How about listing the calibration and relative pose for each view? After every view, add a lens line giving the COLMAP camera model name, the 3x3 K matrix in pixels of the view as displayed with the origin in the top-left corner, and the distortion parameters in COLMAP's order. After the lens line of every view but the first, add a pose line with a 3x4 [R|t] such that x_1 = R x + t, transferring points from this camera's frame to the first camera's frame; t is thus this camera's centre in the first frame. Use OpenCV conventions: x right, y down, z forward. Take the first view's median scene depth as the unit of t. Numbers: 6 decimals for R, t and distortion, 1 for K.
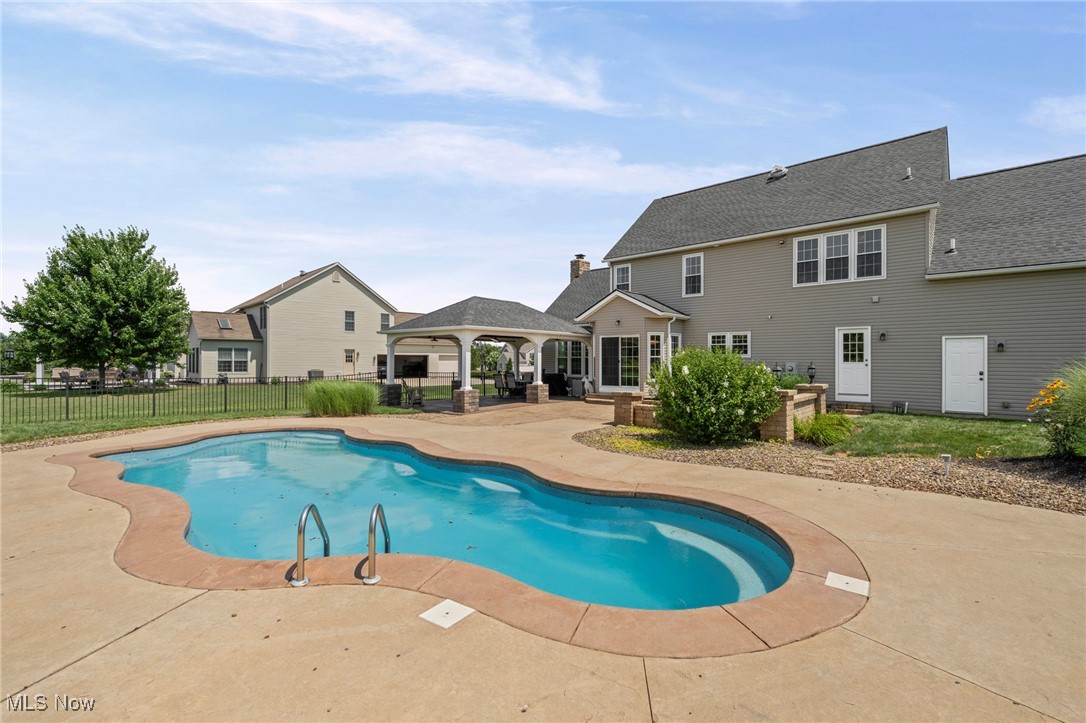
lens RADIAL K [[479.8, 0, 543.0], [0, 479.8, 361.5], [0, 0, 1]] dist [-0.000285, -0.000009]
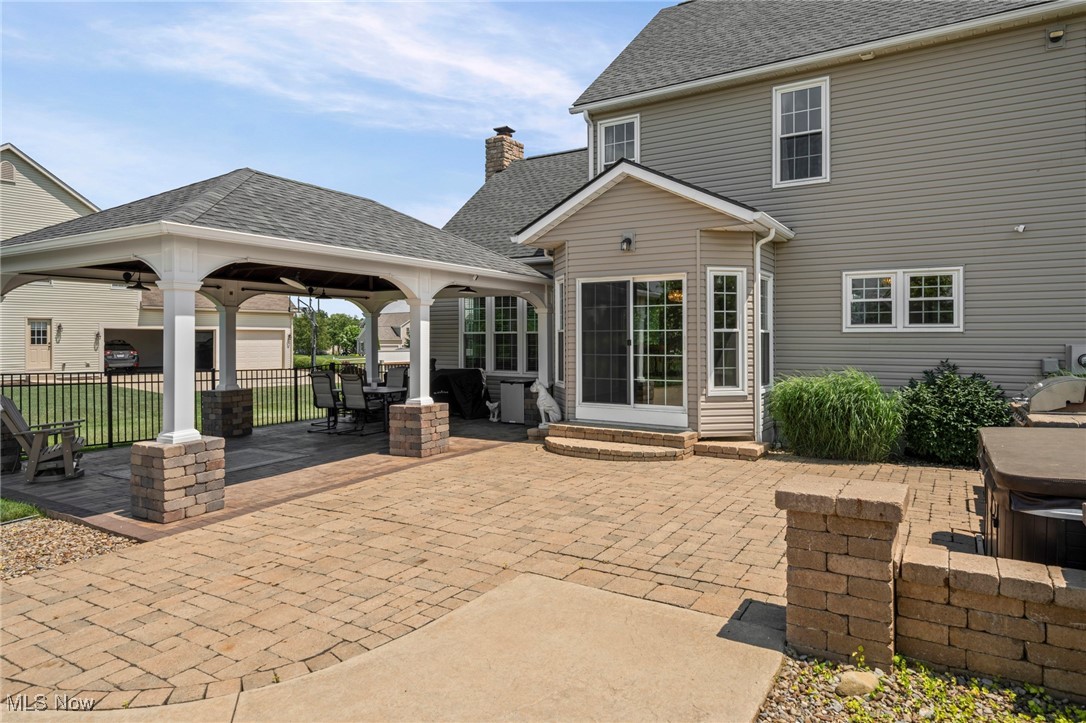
lens RADIAL K [[634.8, 0, 541.0], [0, 634.8, 339.2], [0, 0, 1]] dist [0.000995, -0.000294]
pose [[0.983789, -0.003347, 0.179299, -0.006579], [0.003396, 0.999994, 0.000036, -0.003068], [-0.179298, 0.000573, 0.983795, 0.479061]]
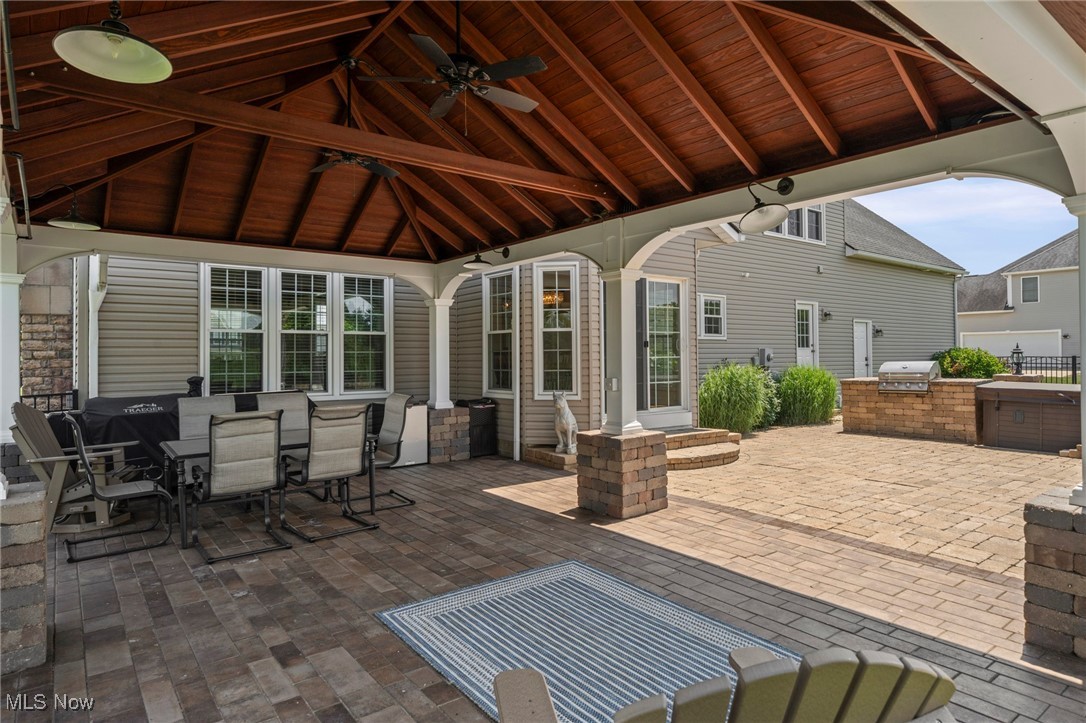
lens RADIAL K [[621.4, 0, 543.0], [0, 621.4, 361.5], [0, 0, 1]] dist [0.001779, 0.000290]
pose [[0.194159, -0.012876, 0.980886, -0.318863], [0.007930, 0.999902, 0.011555, 0.006769], [-0.980938, 0.005535, 0.194242, 0.945844]]
